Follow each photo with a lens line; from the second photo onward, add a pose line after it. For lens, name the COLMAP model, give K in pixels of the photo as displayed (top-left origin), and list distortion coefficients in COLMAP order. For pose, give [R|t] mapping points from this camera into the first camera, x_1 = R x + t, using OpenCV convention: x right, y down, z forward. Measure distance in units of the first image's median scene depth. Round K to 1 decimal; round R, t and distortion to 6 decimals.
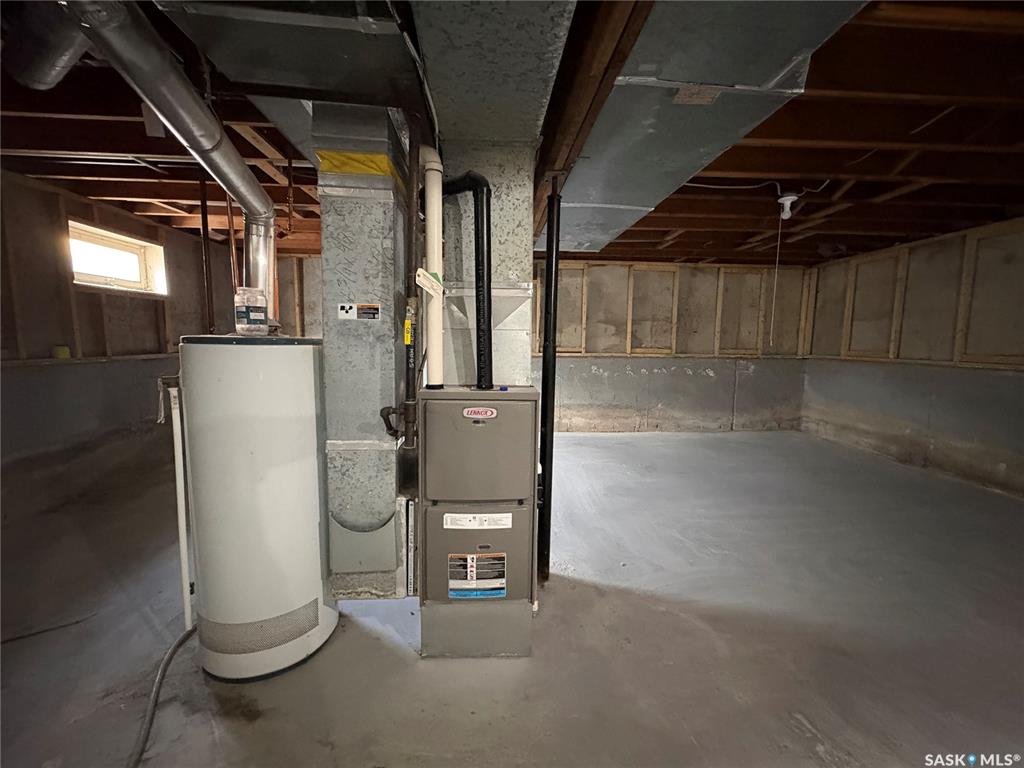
lens RADIAL K [[407.2, 0, 512.0], [0, 407.2, 384.0], [0, 0, 1]] dist [0.000154, -0.000147]
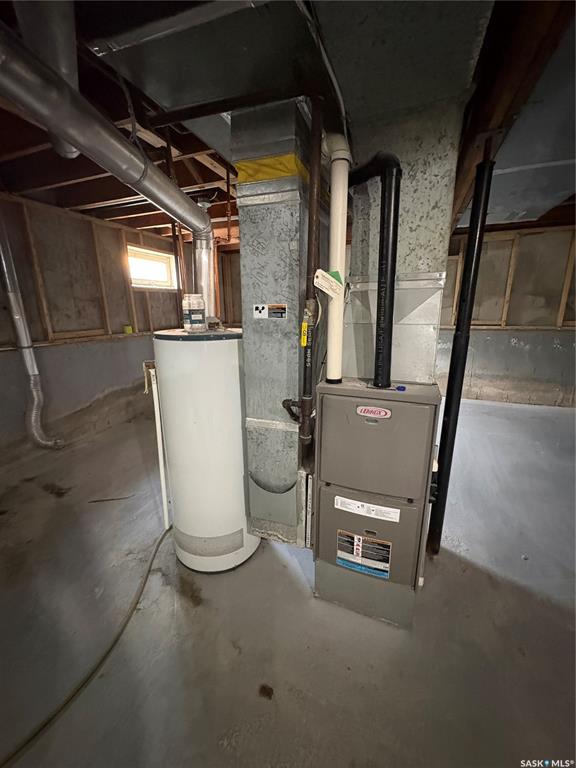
lens RADIAL K [[305.4, 0, 288.0], [0, 305.4, 384.0], [0, 0, 1]] dist [0.000154, -0.000147]
pose [[0.909356, 0.080639, -0.408129, 0.028947], [-0.023901, 0.989540, 0.142263, -0.089818], [0.415332, -0.119614, 0.901772, 0.209036]]
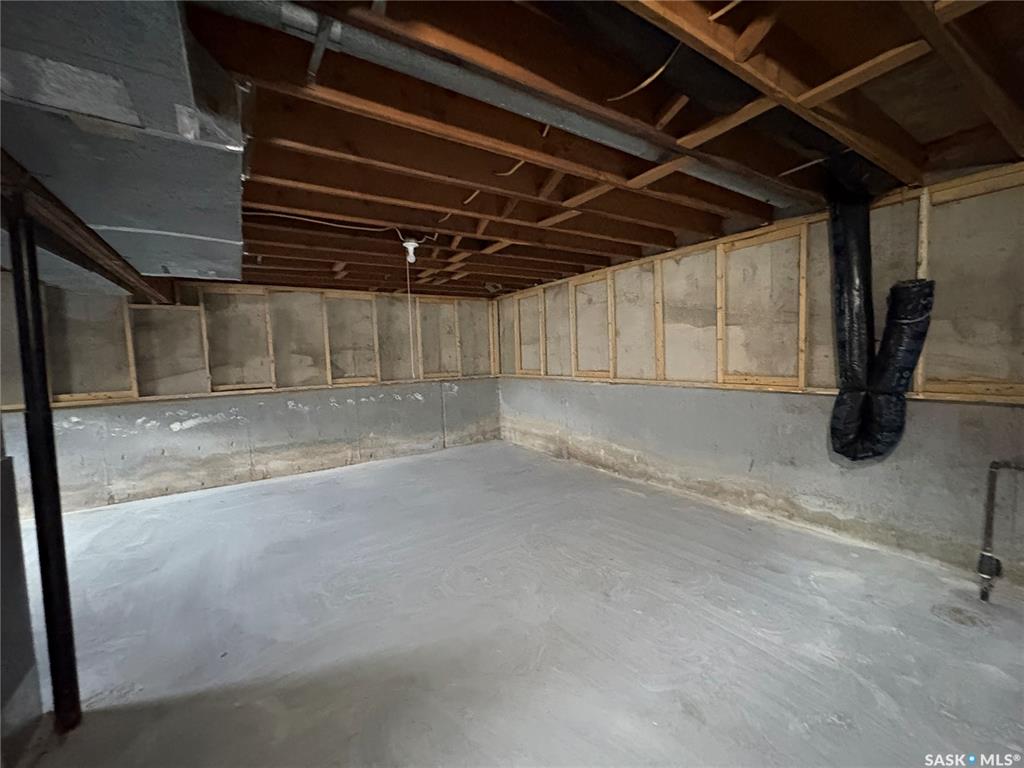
lens RADIAL K [[407.2, 0, 512.0], [0, 407.2, 384.0], [0, 0, 1]] dist [0.000154, -0.000147]
pose [[0.864573, -0.076709, 0.496618, 0.589409], [0.096915, 0.995180, -0.015003, -0.069412], [-0.493074, 0.061100, 0.867839, -0.097838]]
